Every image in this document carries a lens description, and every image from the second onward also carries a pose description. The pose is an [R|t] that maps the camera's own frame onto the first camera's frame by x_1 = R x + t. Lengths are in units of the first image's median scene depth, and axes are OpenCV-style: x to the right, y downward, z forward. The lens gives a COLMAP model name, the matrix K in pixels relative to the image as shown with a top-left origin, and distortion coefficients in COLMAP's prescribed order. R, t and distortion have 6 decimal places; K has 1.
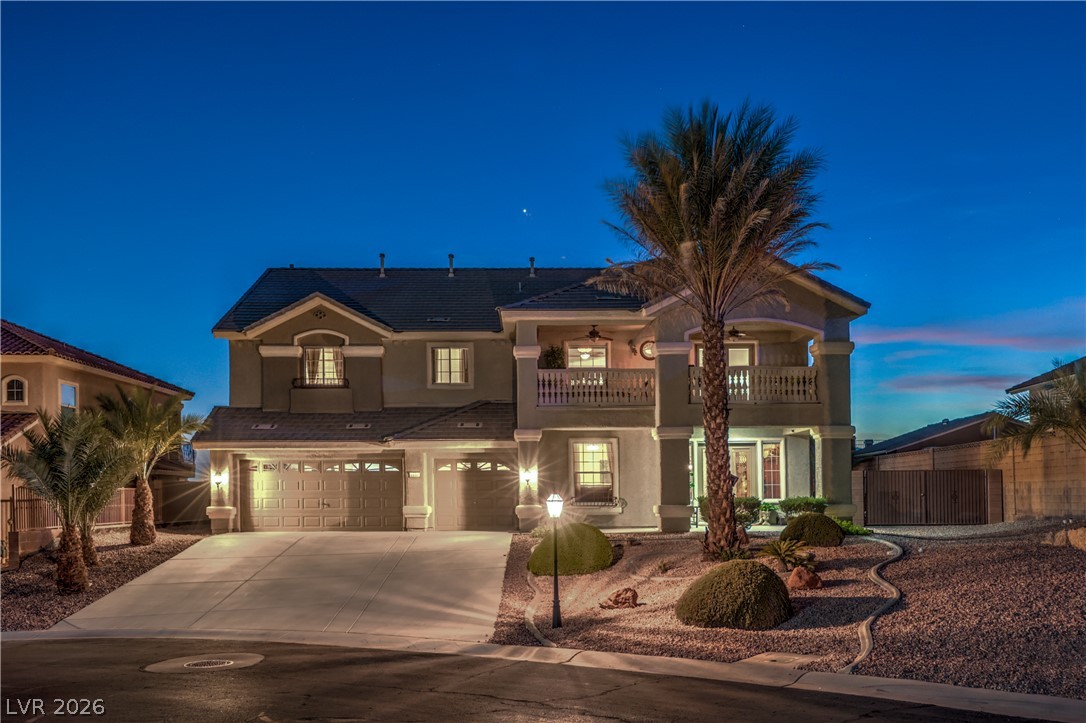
lens RADIAL K [[1003.4, 0, 544.1], [0, 1003.4, 362.8], [0, 0, 1]] dist [0.052268, 0.000000]
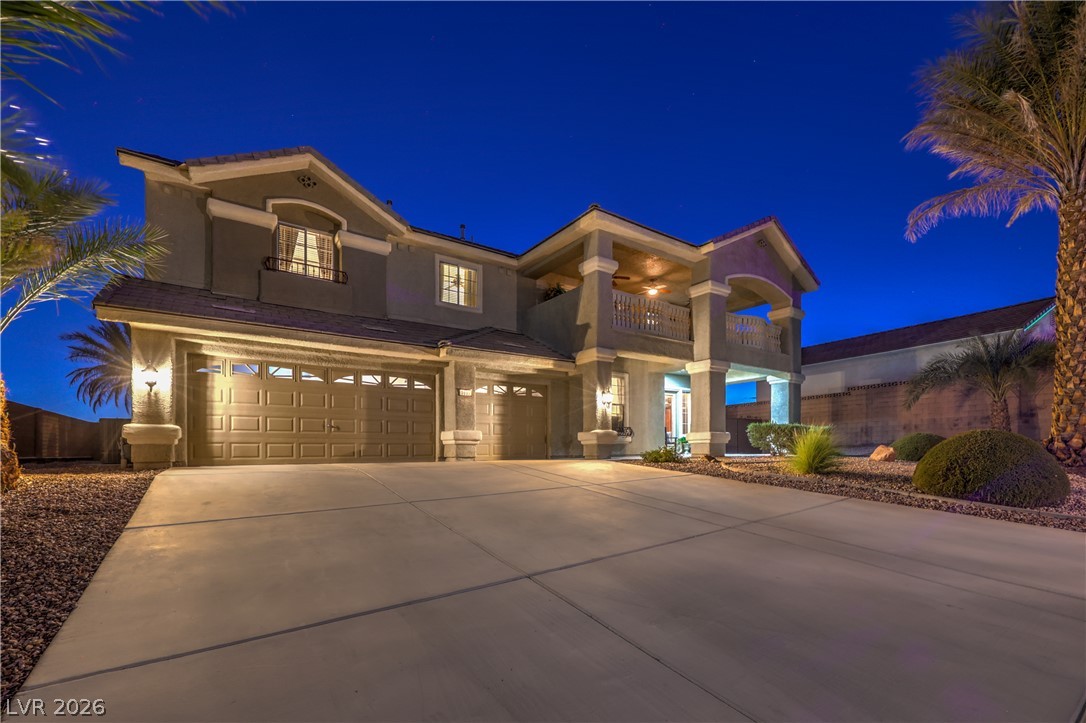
lens RADIAL K [[448.5, 0, 520.9], [0, 448.5, 416.6], [0, 0, 1]] dist [-0.001496, -0.000198]
pose [[0.821713, 0.042298, 0.568330, -0.289933], [-0.069291, 0.997259, 0.025963, 0.114933], [-0.565674, -0.060715, 0.822391, 0.654979]]
